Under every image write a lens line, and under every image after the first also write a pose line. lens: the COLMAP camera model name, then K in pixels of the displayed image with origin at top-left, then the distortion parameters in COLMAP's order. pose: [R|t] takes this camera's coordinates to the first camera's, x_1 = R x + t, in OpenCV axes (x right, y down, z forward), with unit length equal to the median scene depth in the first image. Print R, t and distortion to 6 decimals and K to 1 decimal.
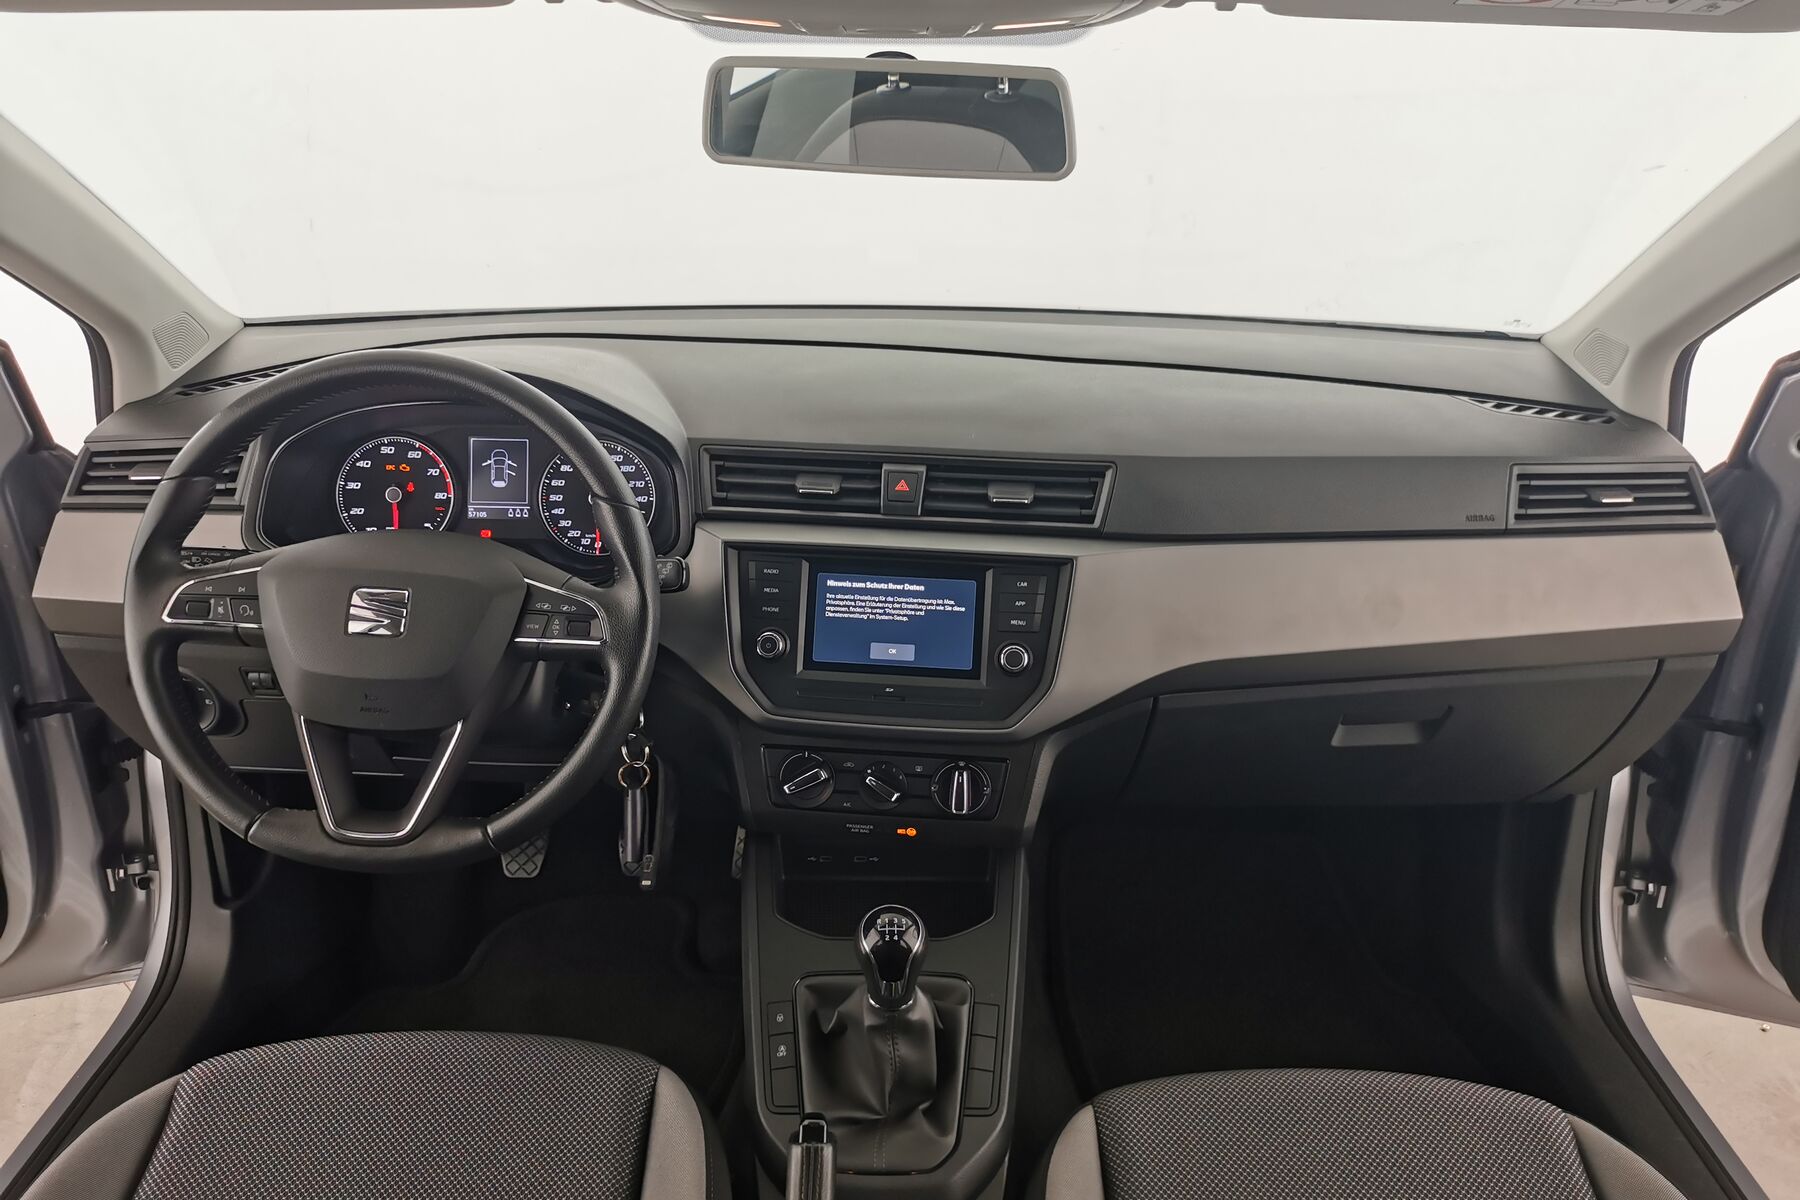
lens RADIAL K [[1409.1, 0, 891.1], [0, 1409.1, 585.2], [0, 0, 1]] dist [0.032058, -0.031404]
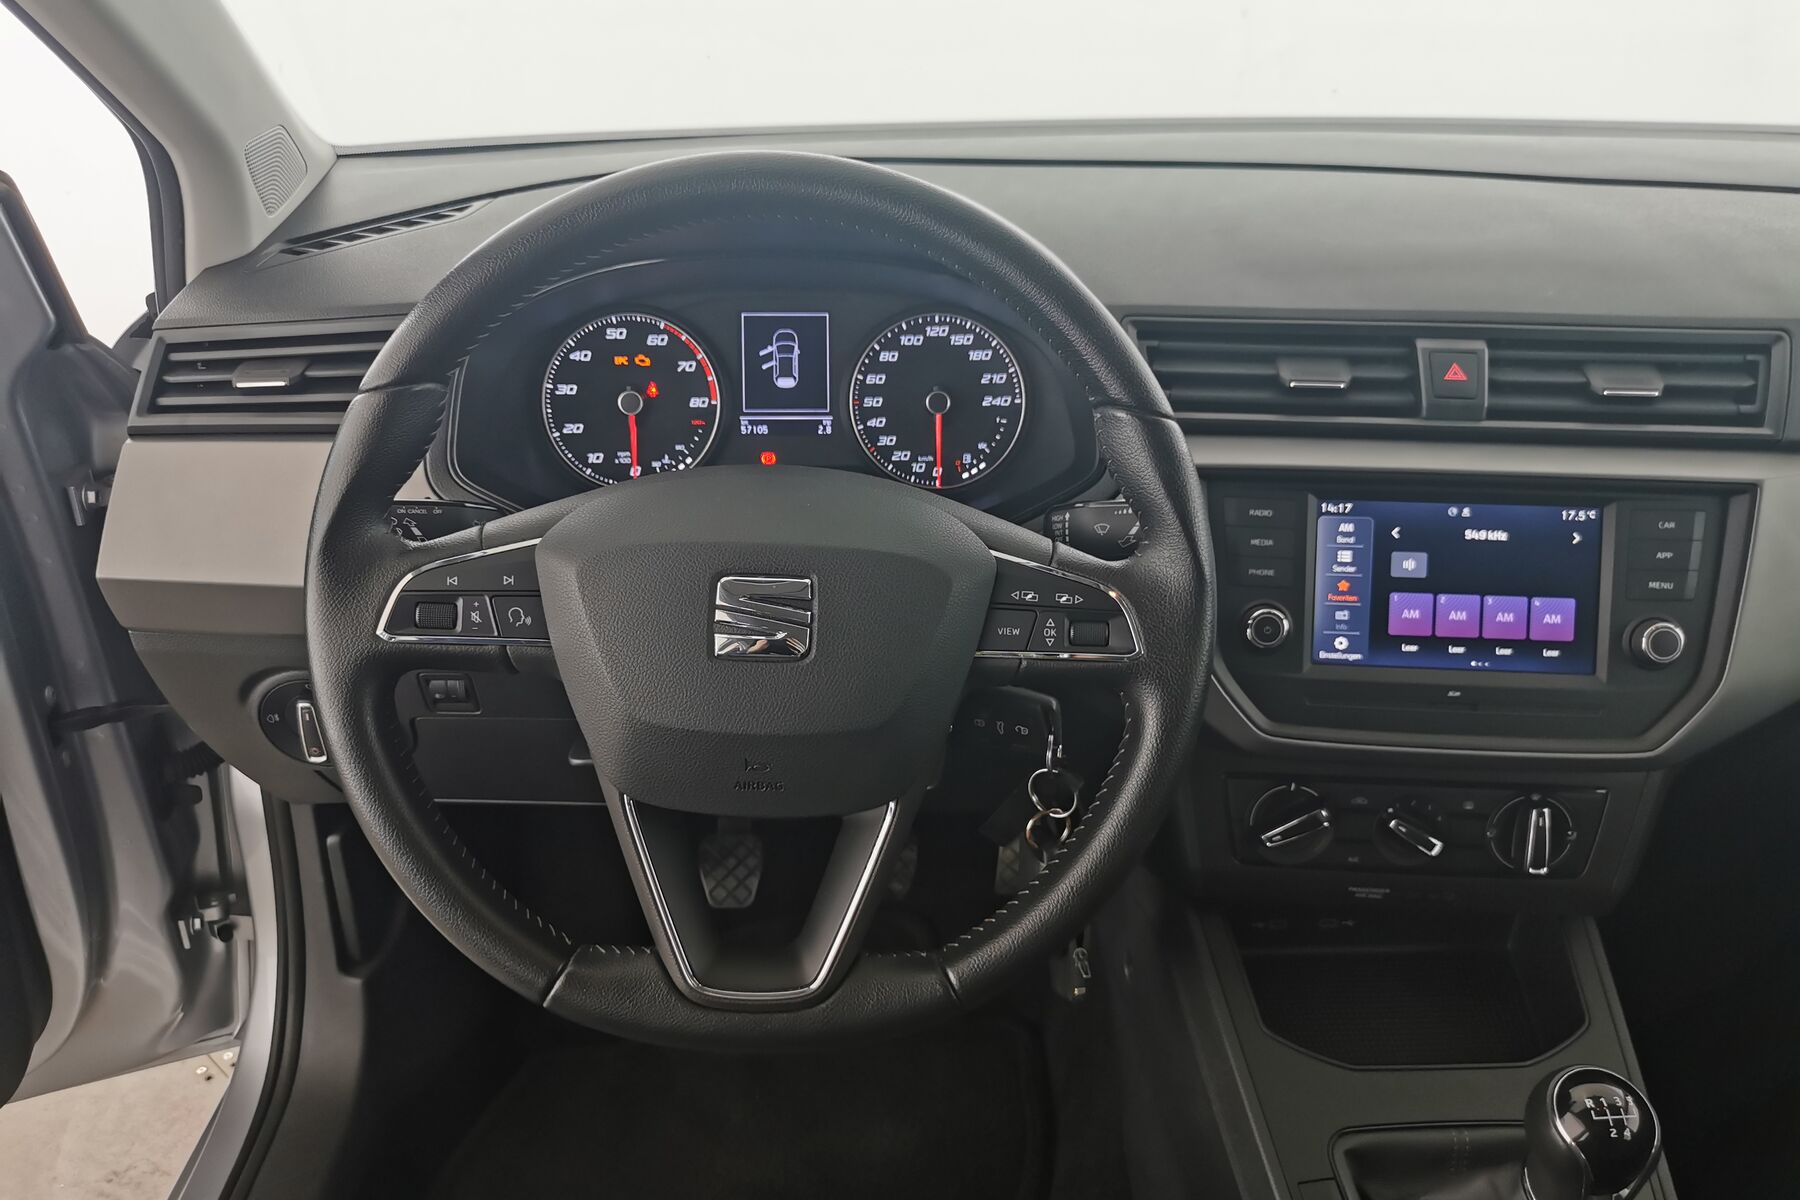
lens RADIAL K [[1409.1, 0, 875.6], [0, 1409.1, 592.0], [0, 0, 1]] dist [0.032058, -0.031404]
pose [[0.999258, -0.024026, 0.030107, -0.275852], [0.021350, 0.996045, 0.086247, -0.032346], [-0.032061, -0.085540, 0.995819, 0.357761]]
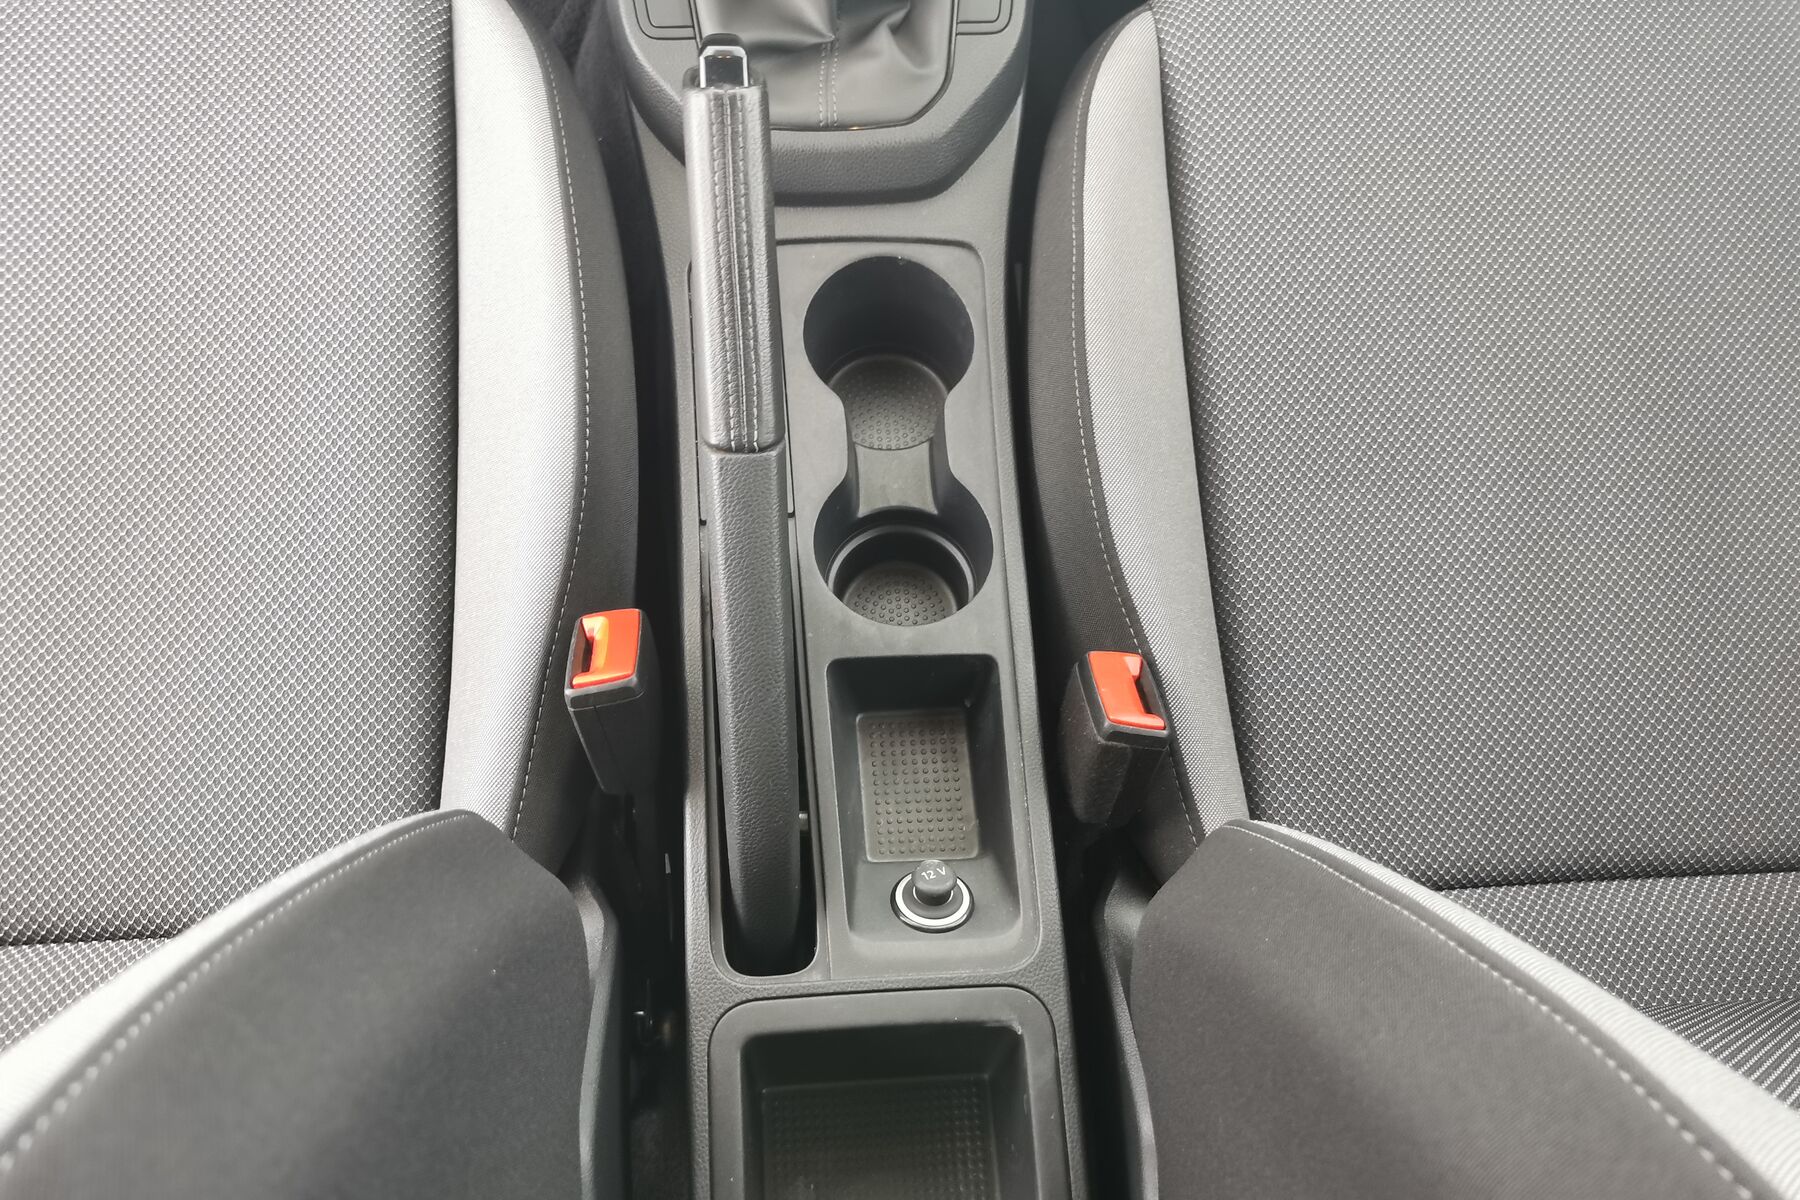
lens RADIAL K [[1409.1, 0, 890.2], [0, 1409.1, 588.7], [0, 0, 1]] dist [0.032058, -0.031404]
pose [[0.996954, -0.052914, 0.057301, -0.023782], [0.001607, 0.748448, 0.663192, 0.125882], [-0.077979, -0.661079, 0.746253, 0.326917]]
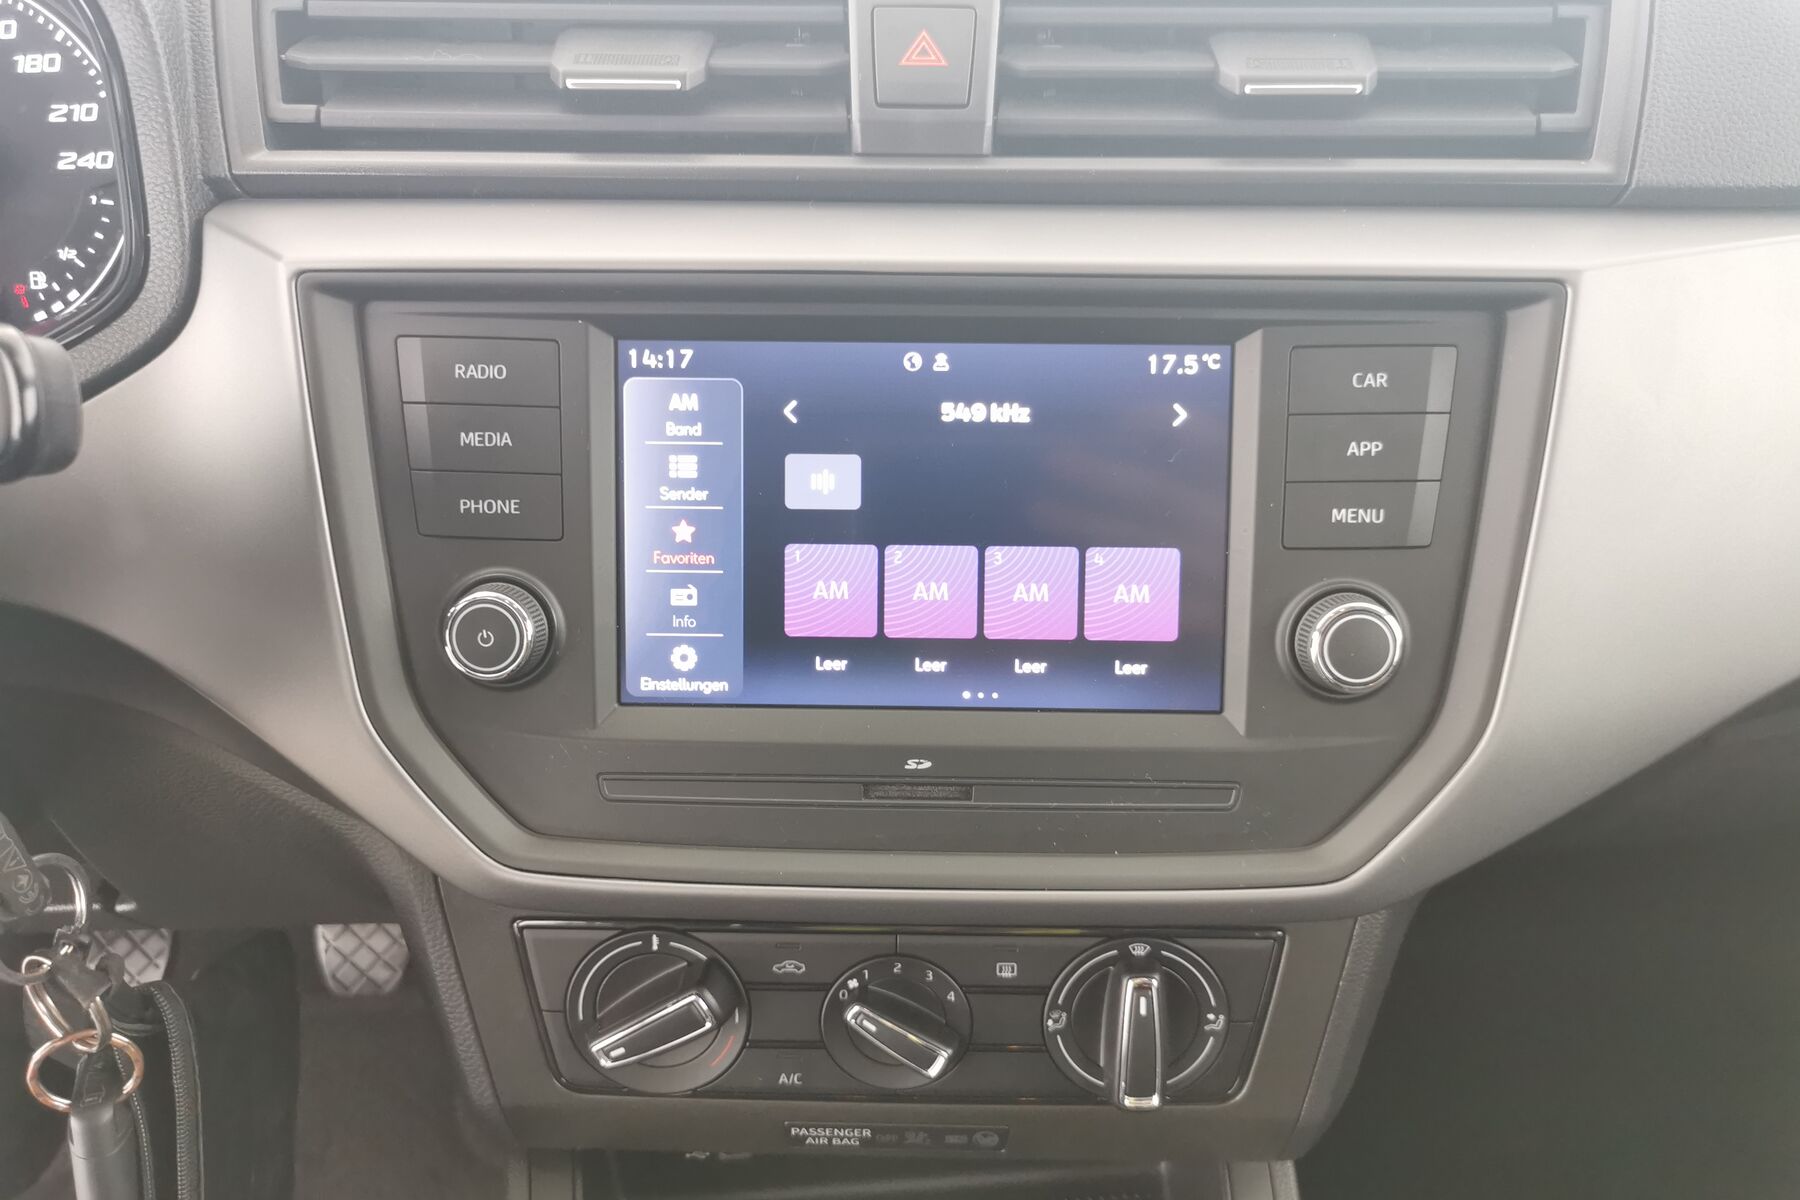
lens RADIAL K [[1409.1, 0, 890.3], [0, 1409.1, 585.6], [0, 0, 1]] dist [0.032058, -0.031404]
pose [[0.996447, -0.052376, 0.065956, -0.023697], [0.042095, 0.987998, 0.148620, -0.005858], [-0.072948, -0.145315, 0.986692, 0.696598]]
